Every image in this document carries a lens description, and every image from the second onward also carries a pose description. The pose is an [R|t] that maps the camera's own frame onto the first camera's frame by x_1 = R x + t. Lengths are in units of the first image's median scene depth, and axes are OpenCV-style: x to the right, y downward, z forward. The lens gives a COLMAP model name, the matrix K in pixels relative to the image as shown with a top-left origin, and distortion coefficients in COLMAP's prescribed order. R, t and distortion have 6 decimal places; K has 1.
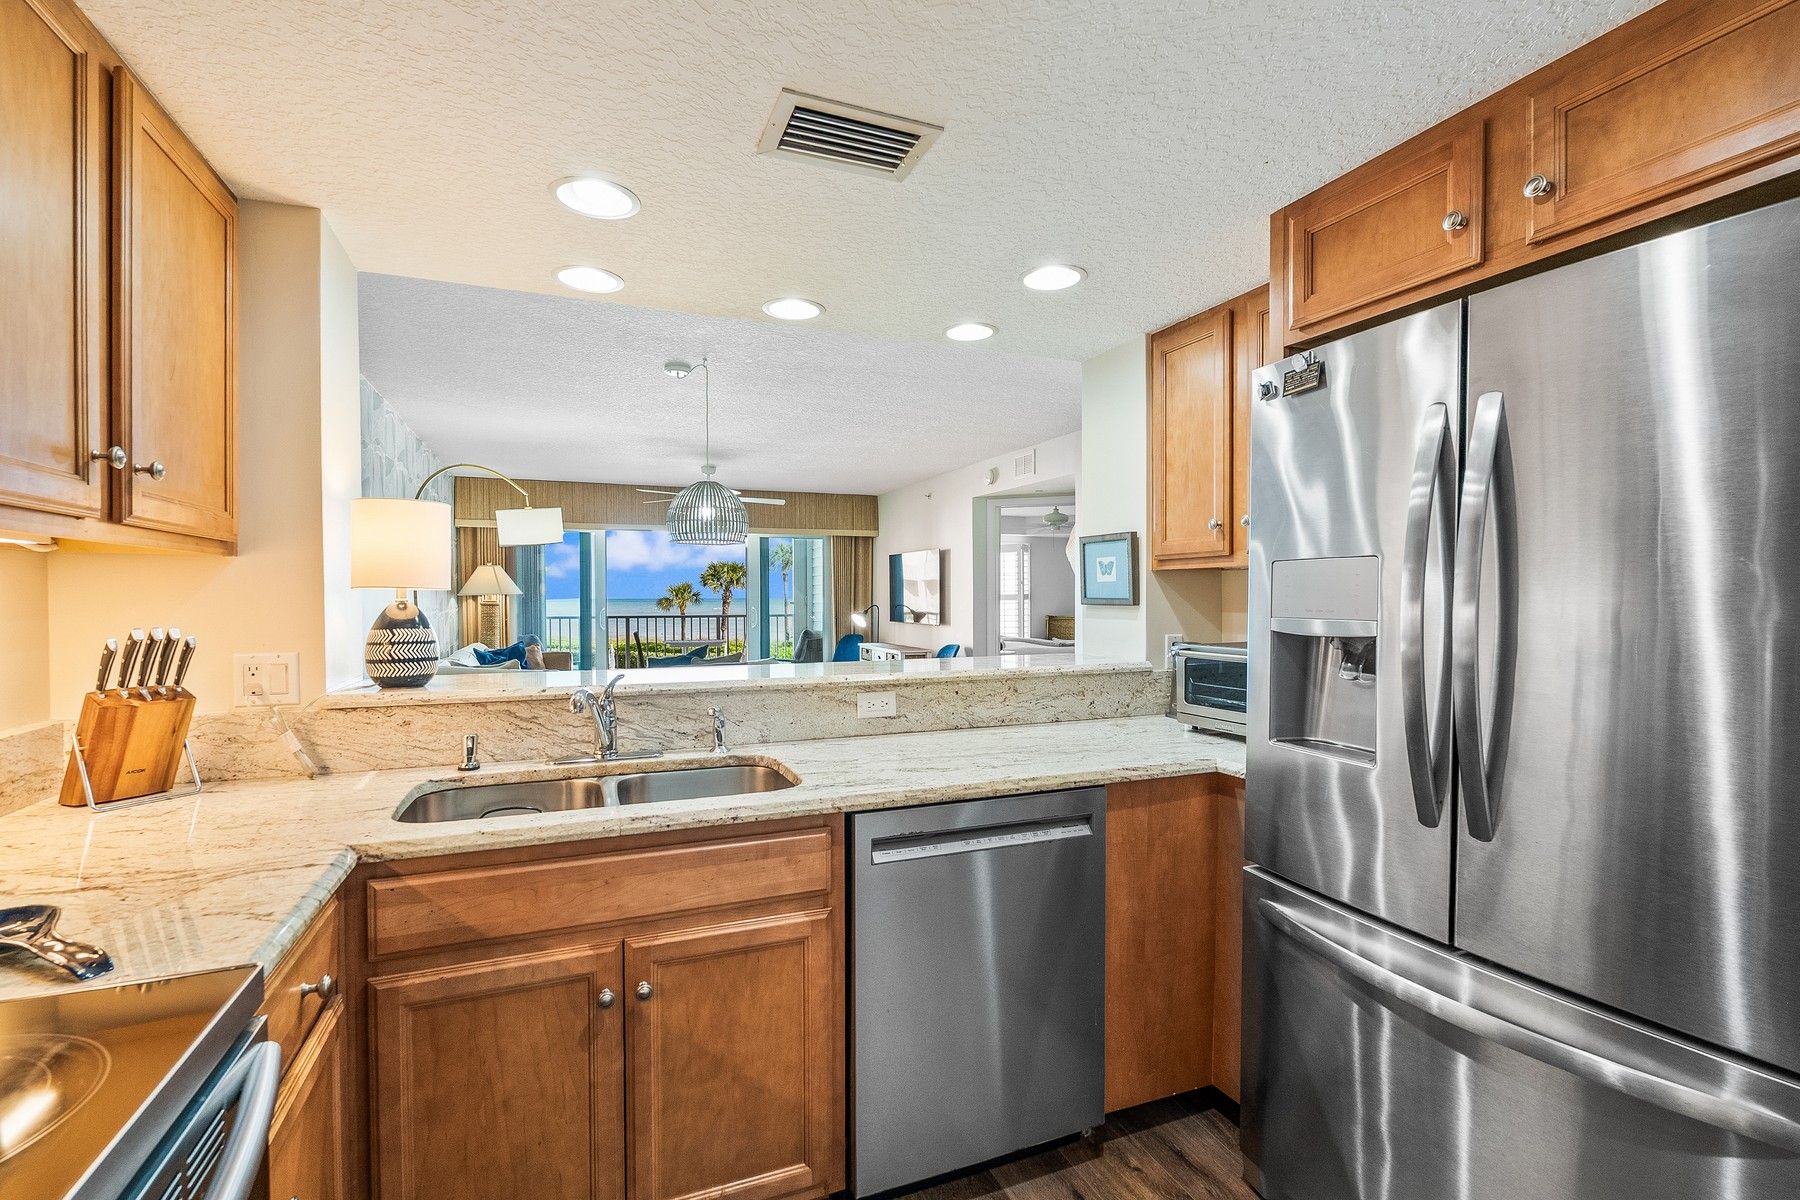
lens RADIAL K [[808.2, 0, 895.8], [0, 808.2, 610.8], [0, 0, 1]] dist [-0.005226, -0.000816]
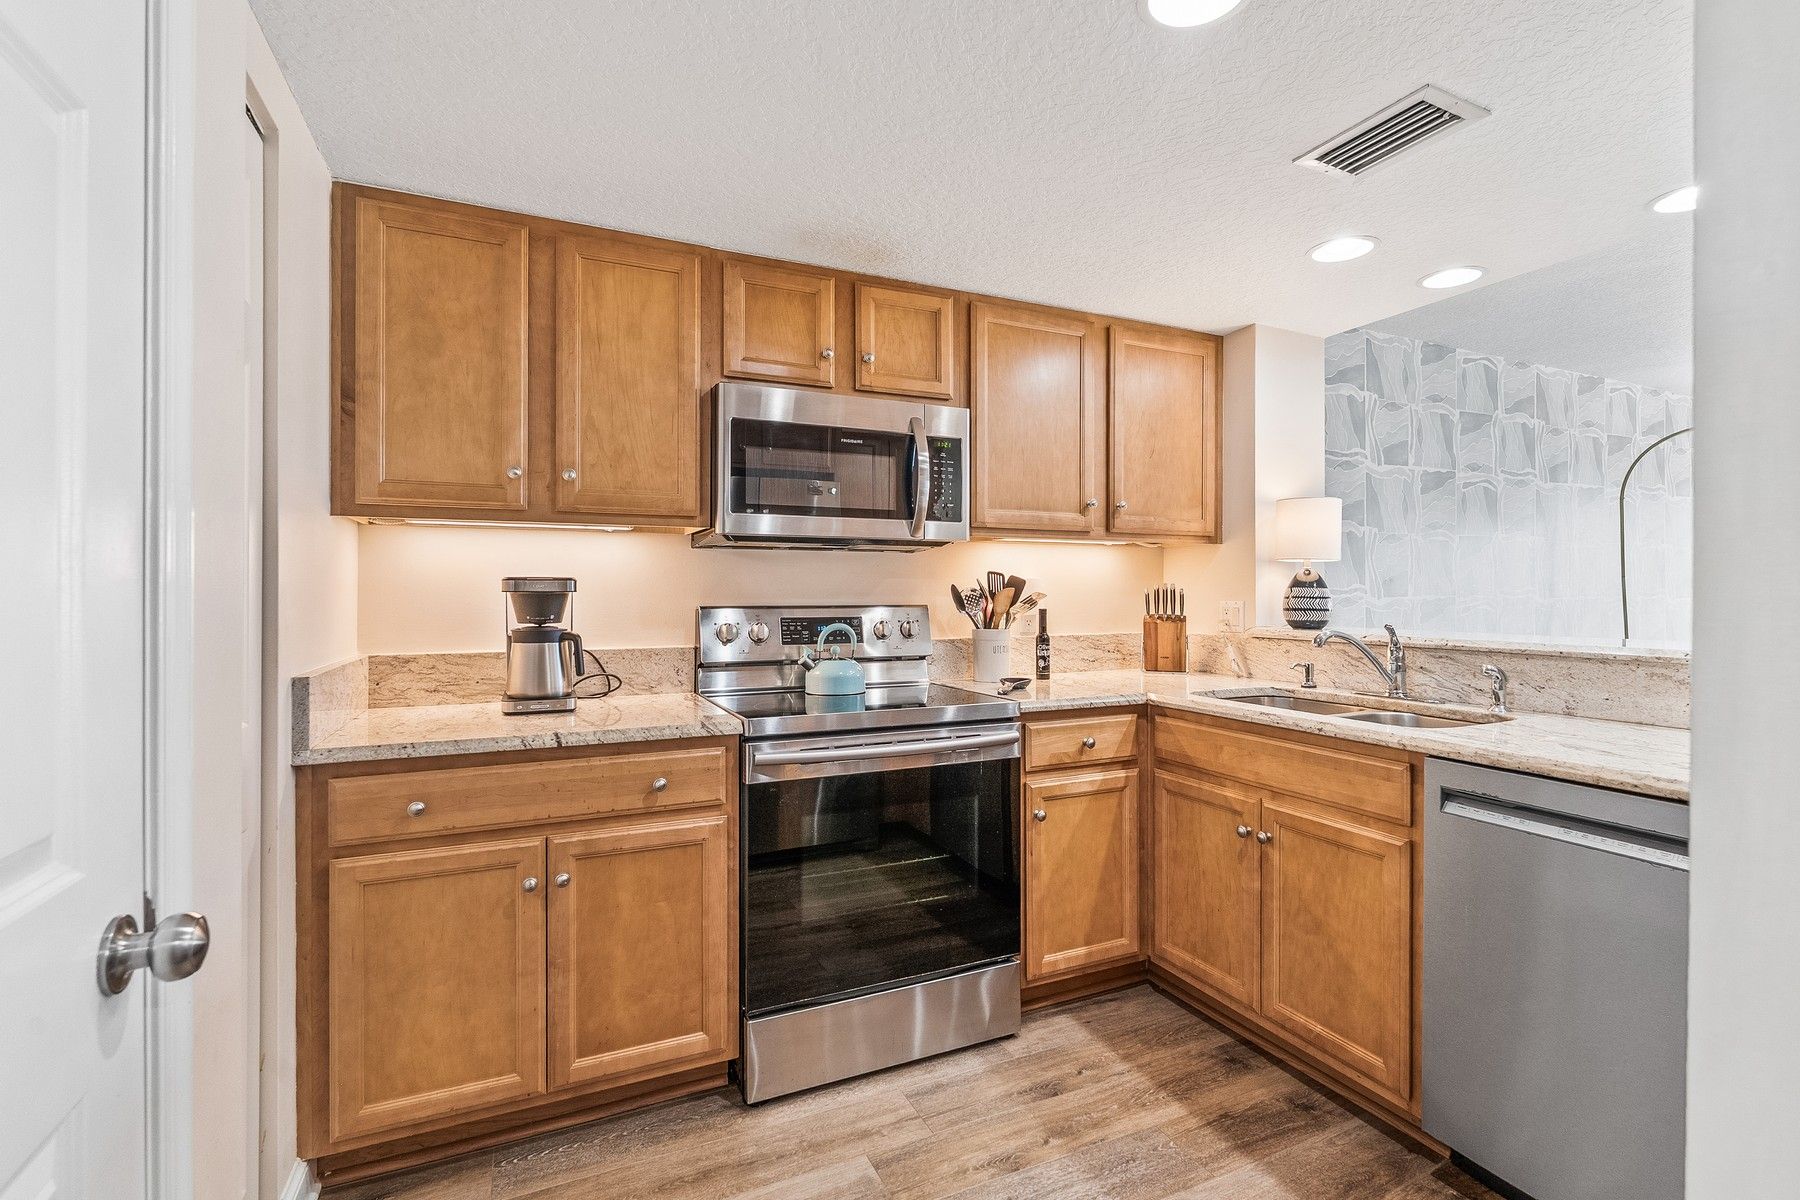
lens RADIAL K [[808.2, 0, 917.4], [0, 808.2, 590.5], [0, 0, 1]] dist [-0.005226, -0.000816]
pose [[0.055537, 0.000261, -0.998457, 0.257864], [-0.017851, 0.999840, -0.000732, 0.013230], [0.998297, 0.017864, 0.055533, 0.076661]]
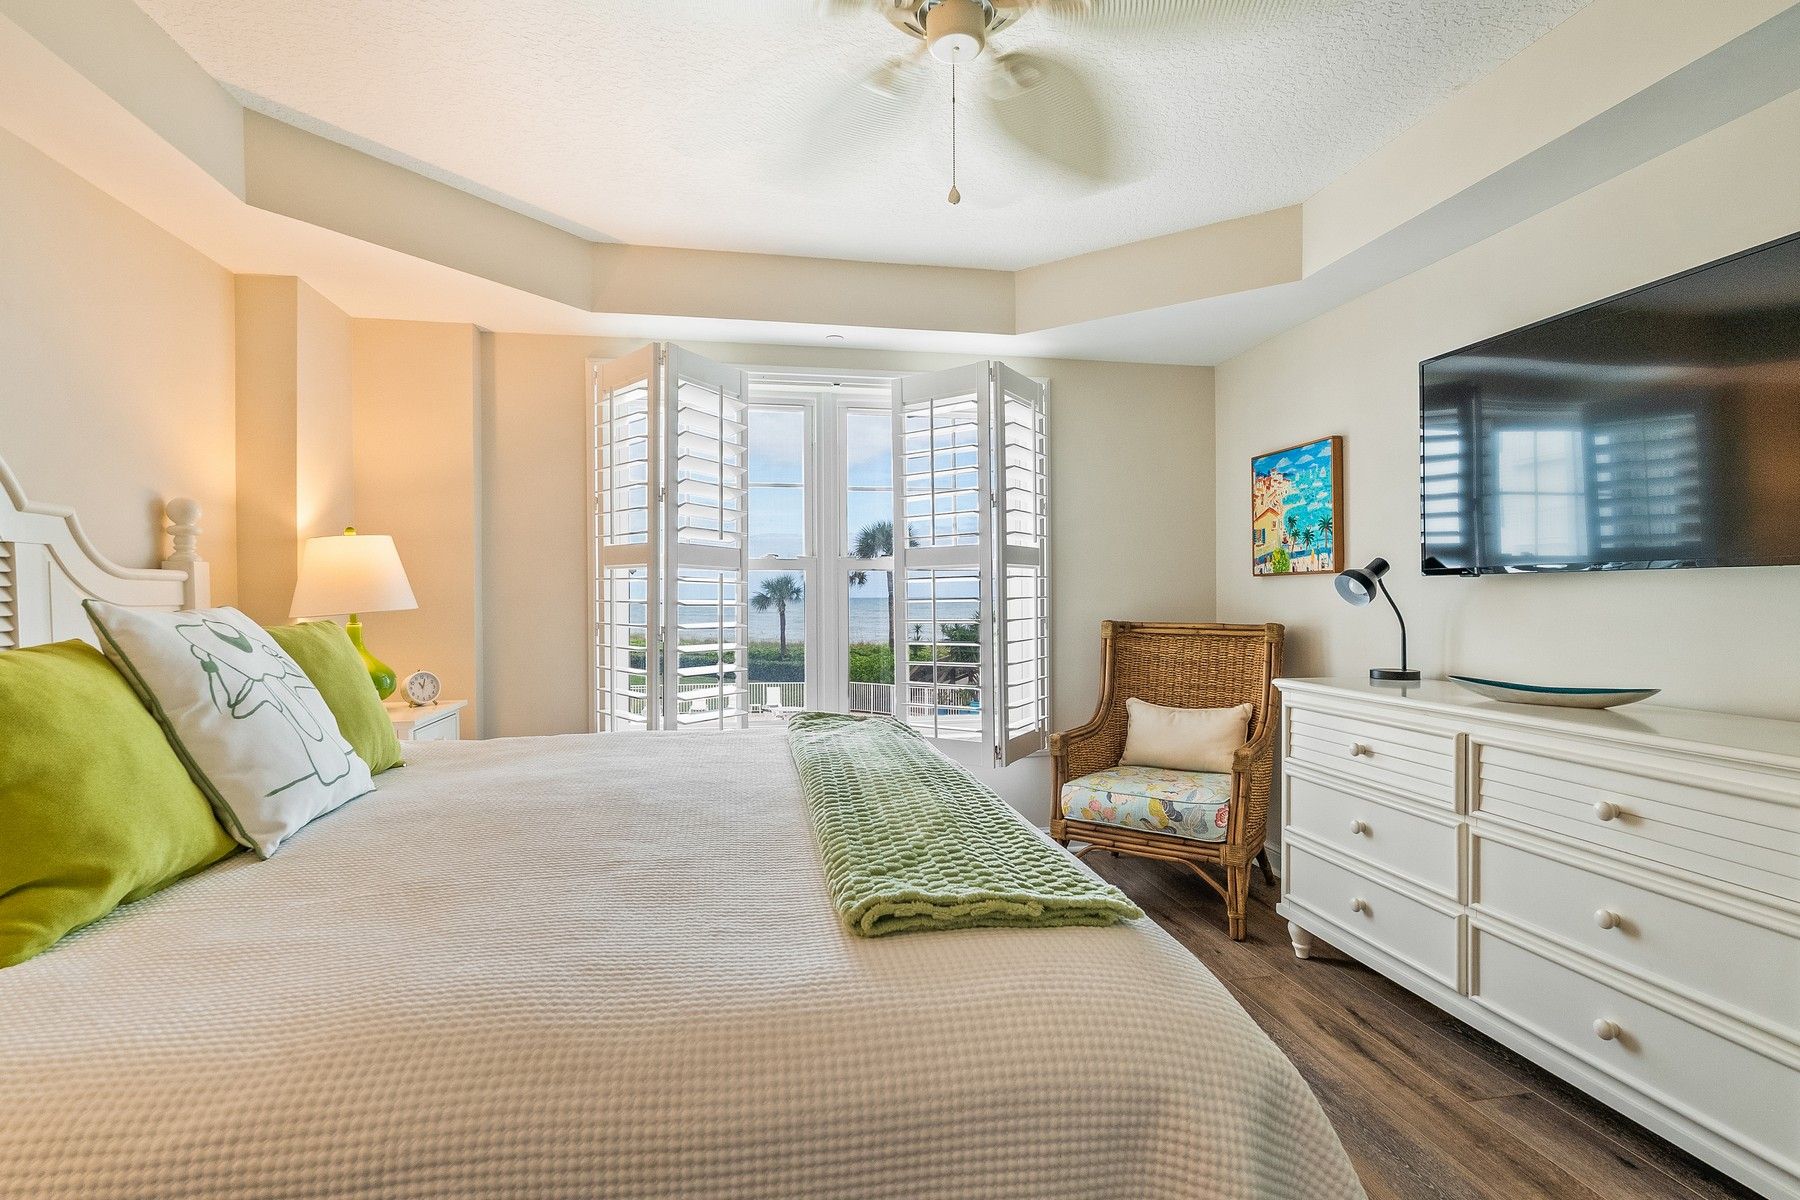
lens RADIAL K [[890.6, 0, 895.9], [0, 890.6, 597.3], [0, 0, 1]] dist [-0.004561, 0.000433]
pose [[0.984443, -0.002819, -0.175680, 0.354060], [0.000210, 0.999889, -0.014865, 0.003584], [0.175703, 0.014597, 0.984335, 1.406080]]
